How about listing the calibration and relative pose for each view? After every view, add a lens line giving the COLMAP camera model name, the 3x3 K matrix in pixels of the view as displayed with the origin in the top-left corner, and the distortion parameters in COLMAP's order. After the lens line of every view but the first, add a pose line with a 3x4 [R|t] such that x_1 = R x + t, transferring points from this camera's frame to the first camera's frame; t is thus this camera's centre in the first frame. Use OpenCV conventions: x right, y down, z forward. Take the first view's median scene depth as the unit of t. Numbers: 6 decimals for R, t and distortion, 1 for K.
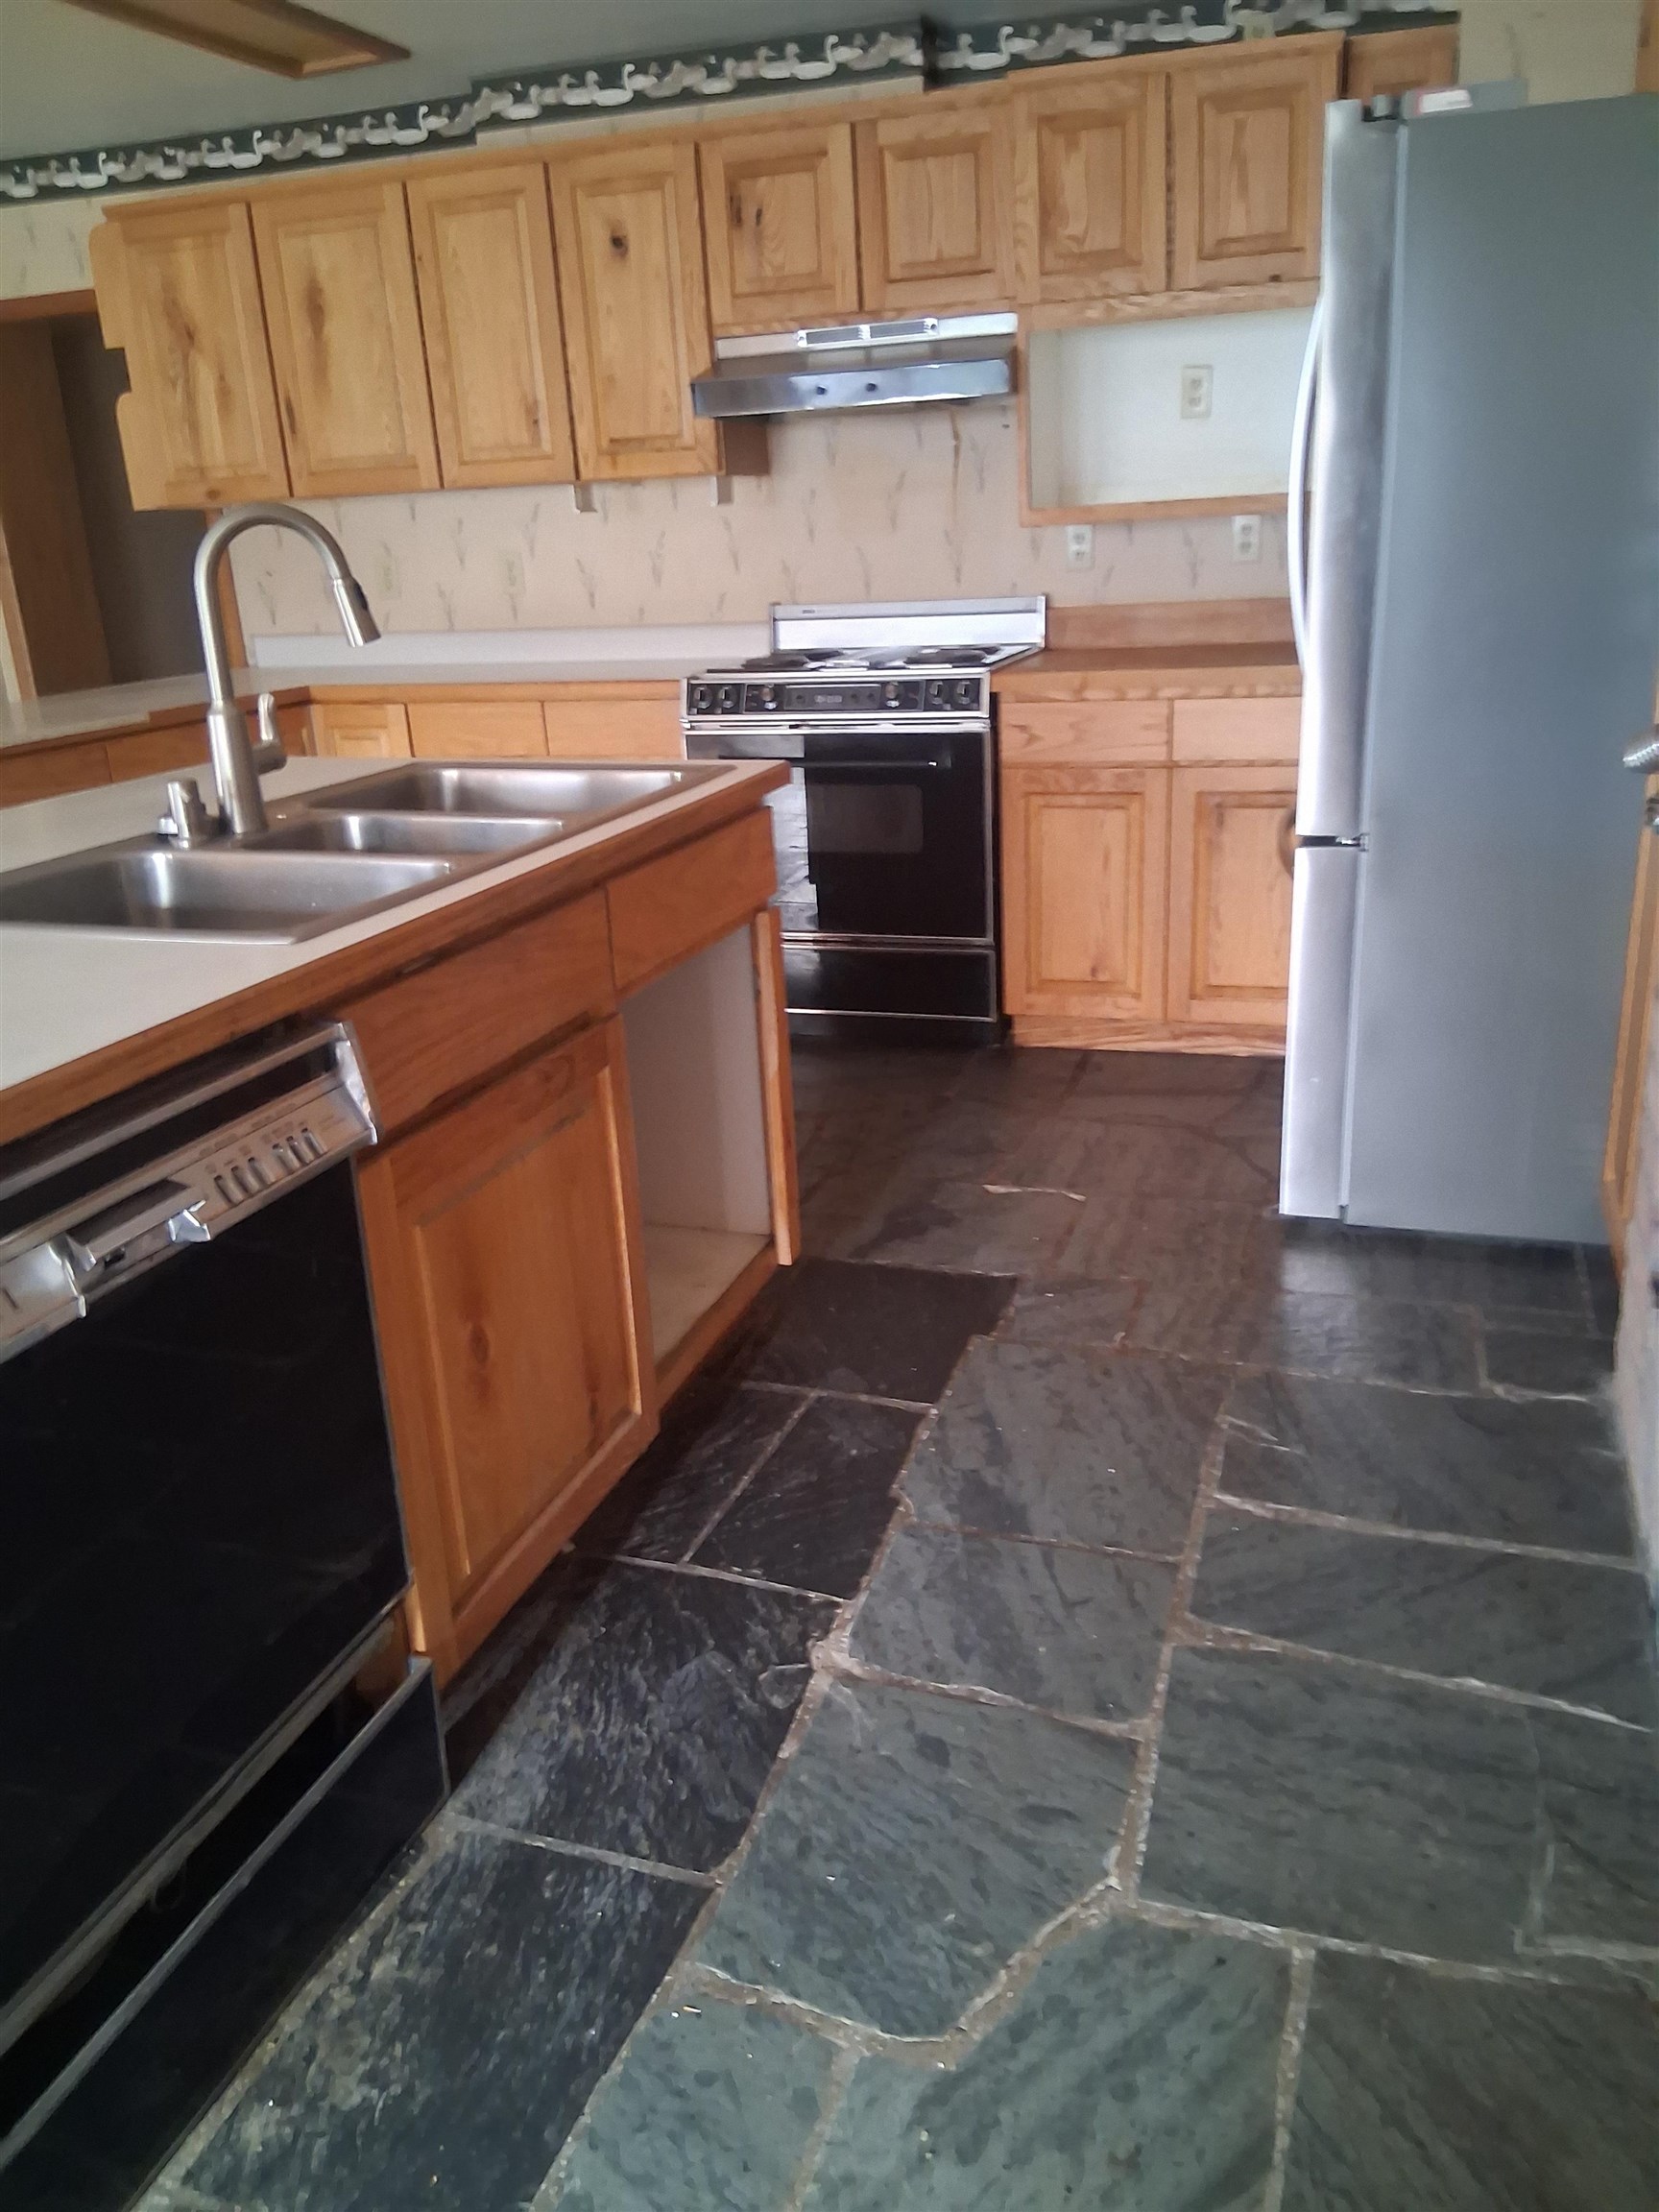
lens RADIAL K [[1745.3, 0, 935.1], [0, 1745.3, 1100.6], [0, 0, 1]] dist [0.096361, -0.175383]
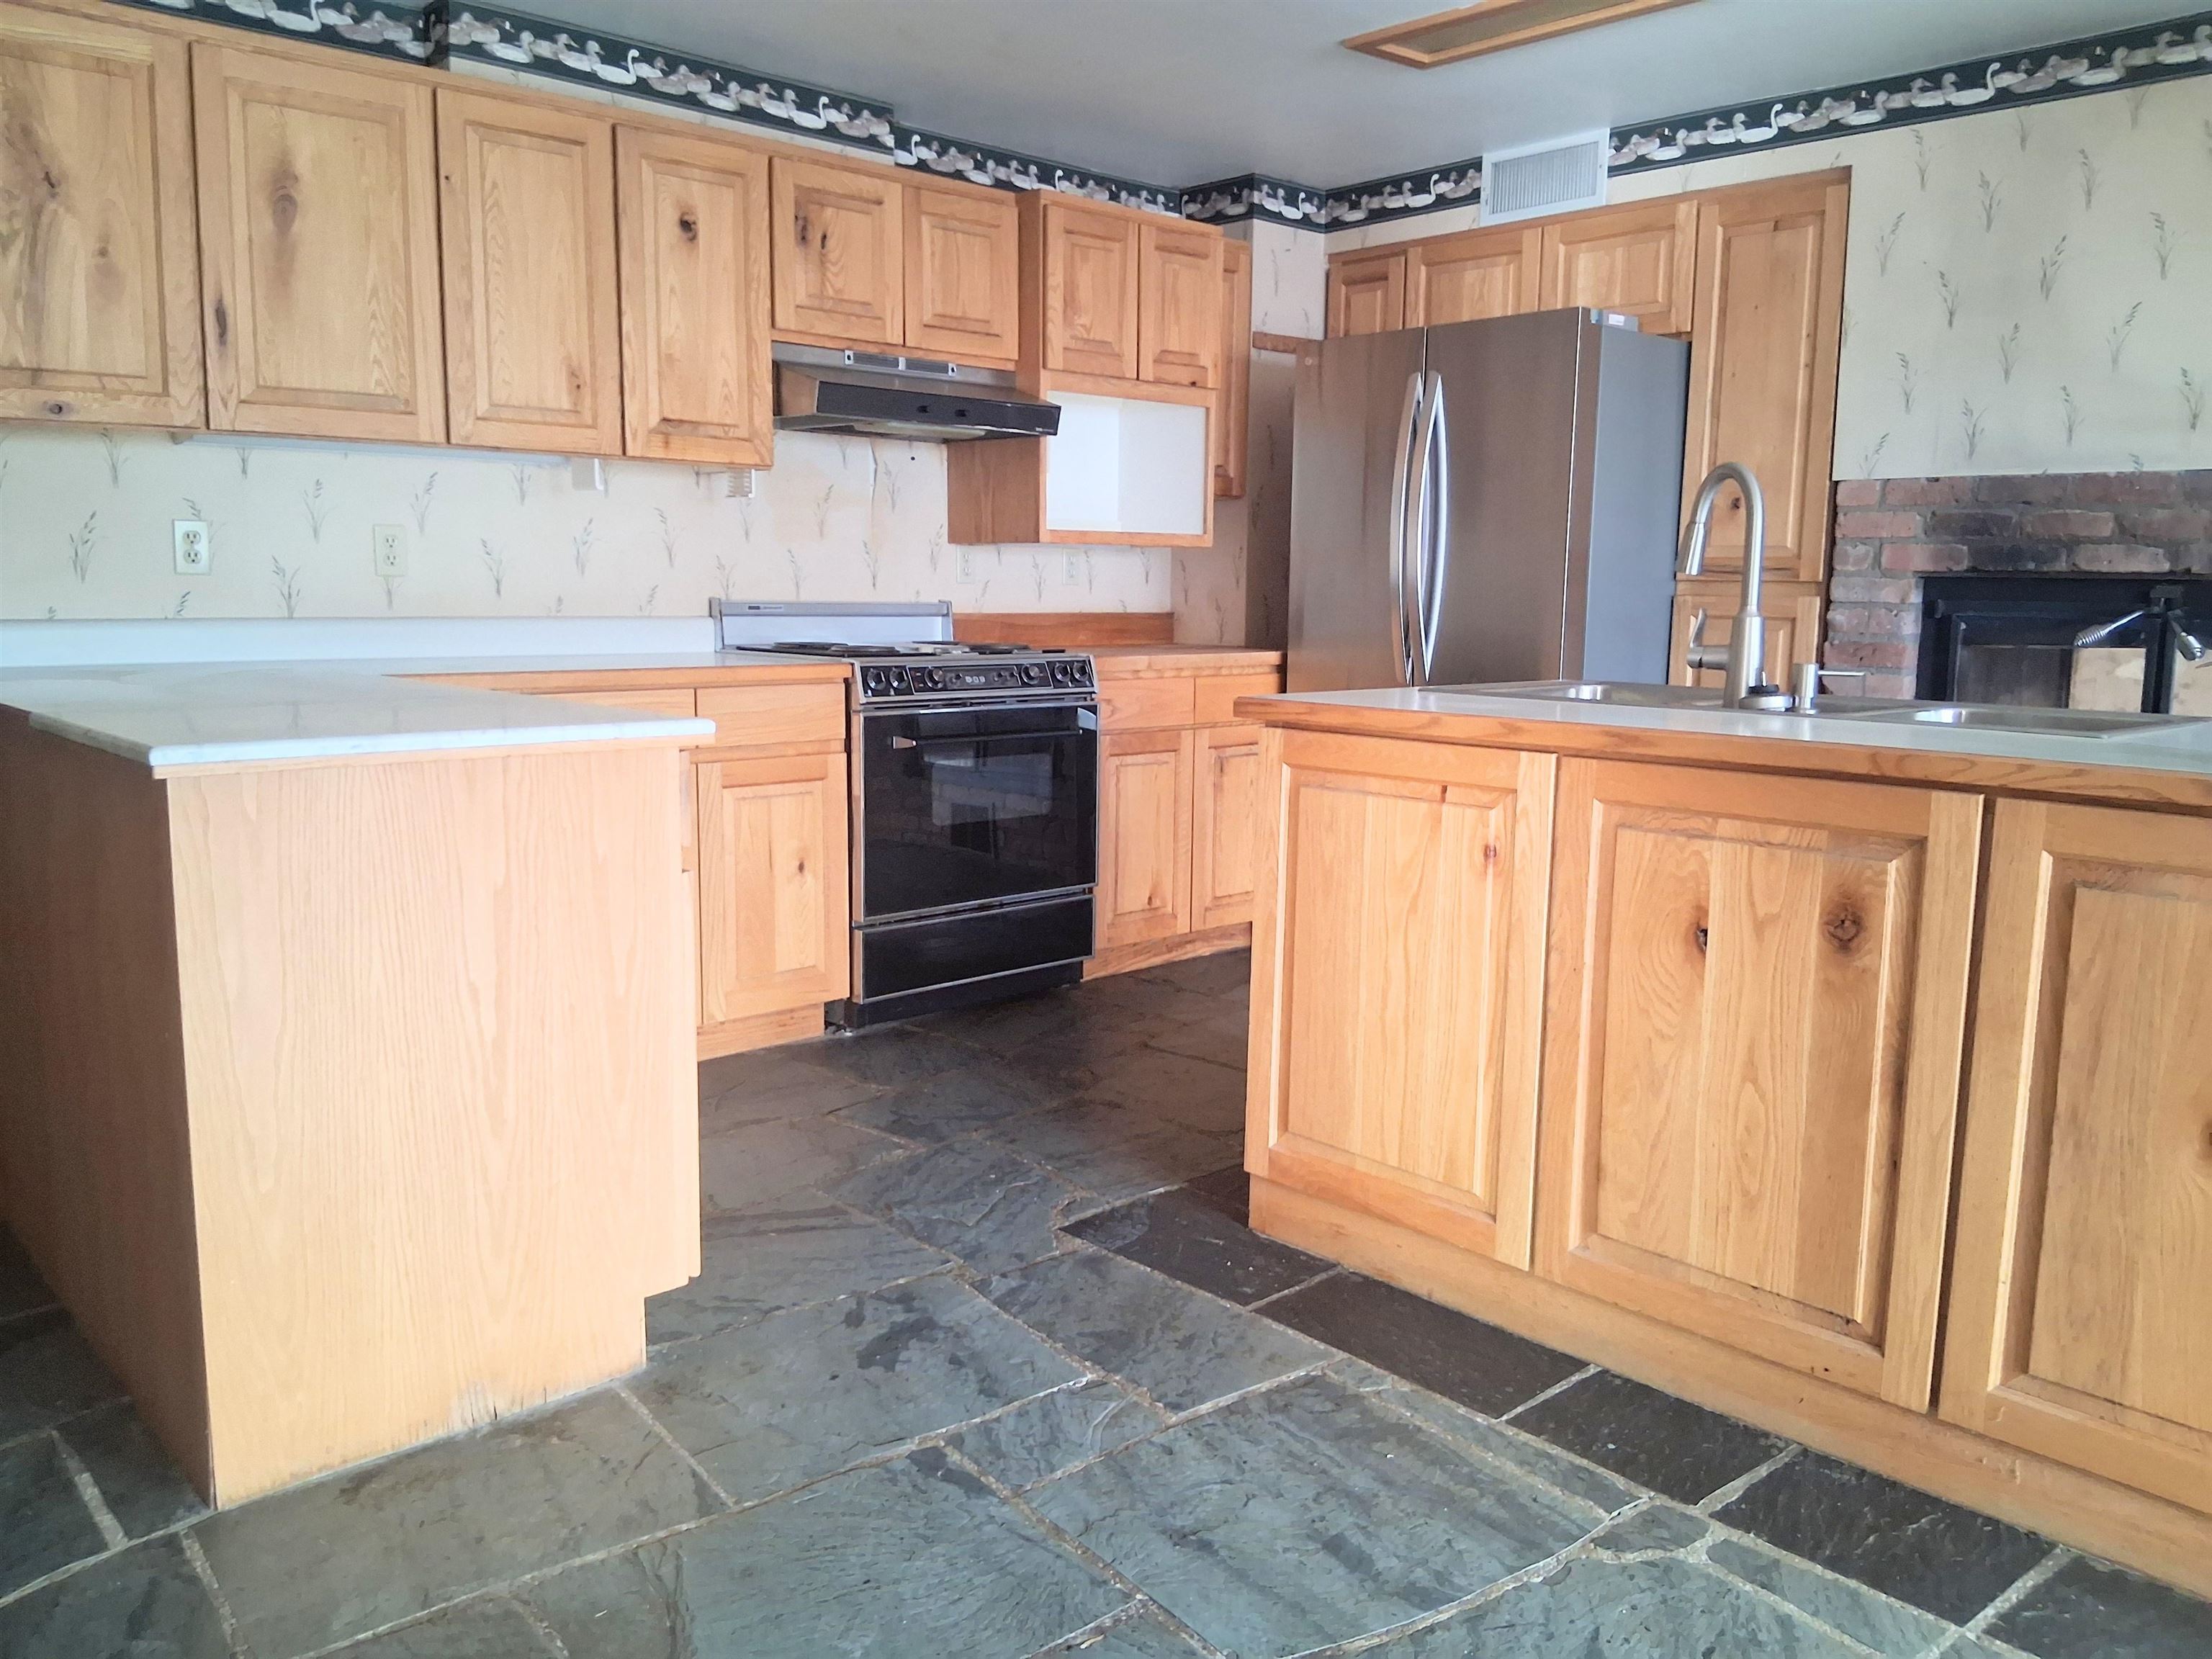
lens RADIAL K [[1745.3, 0, 1106.0], [0, 1745.3, 829.5], [0, 0, 1]] dist [0.096361, -0.175383]
pose [[0.462121, -0.065170, 0.884419, -0.950773], [0.248377, 0.966893, -0.058533, -0.056430], [-0.851324, 0.246719, 0.463009, 0.447019]]
